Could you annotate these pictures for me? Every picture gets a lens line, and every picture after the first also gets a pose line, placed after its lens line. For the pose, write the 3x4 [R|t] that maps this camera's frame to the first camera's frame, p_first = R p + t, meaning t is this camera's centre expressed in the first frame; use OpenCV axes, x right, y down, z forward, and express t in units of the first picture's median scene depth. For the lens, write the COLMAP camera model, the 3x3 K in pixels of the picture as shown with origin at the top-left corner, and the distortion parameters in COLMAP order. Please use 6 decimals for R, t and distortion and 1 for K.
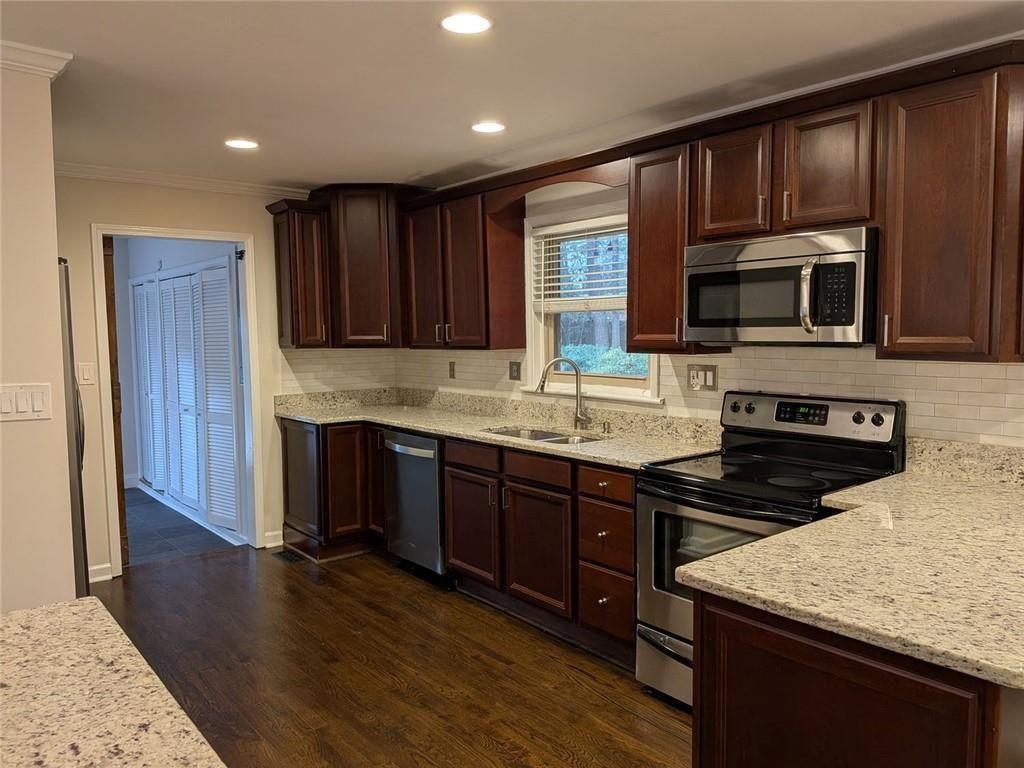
lens RADIAL K [[740.7, 0, 512.0], [0, 740.7, 384.0], [0, 0, 1]] dist [0.082160, -0.126023]
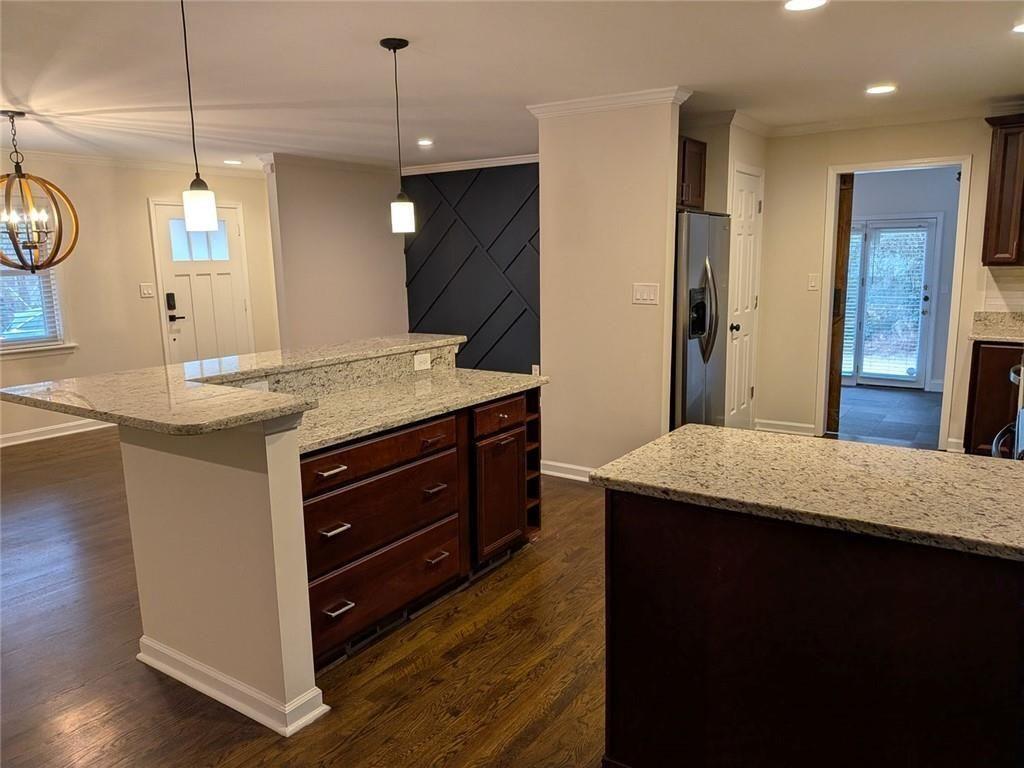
lens RADIAL K [[740.7, 0, 512.0], [0, 740.7, 384.0], [0, 0, 1]] dist [0.082160, -0.126023]
pose [[0.270835, 0.165841, -0.948233, 0.636694], [-0.056494, 0.986089, 0.156326, -0.014591], [0.960967, 0.011231, 0.276436, 0.116867]]
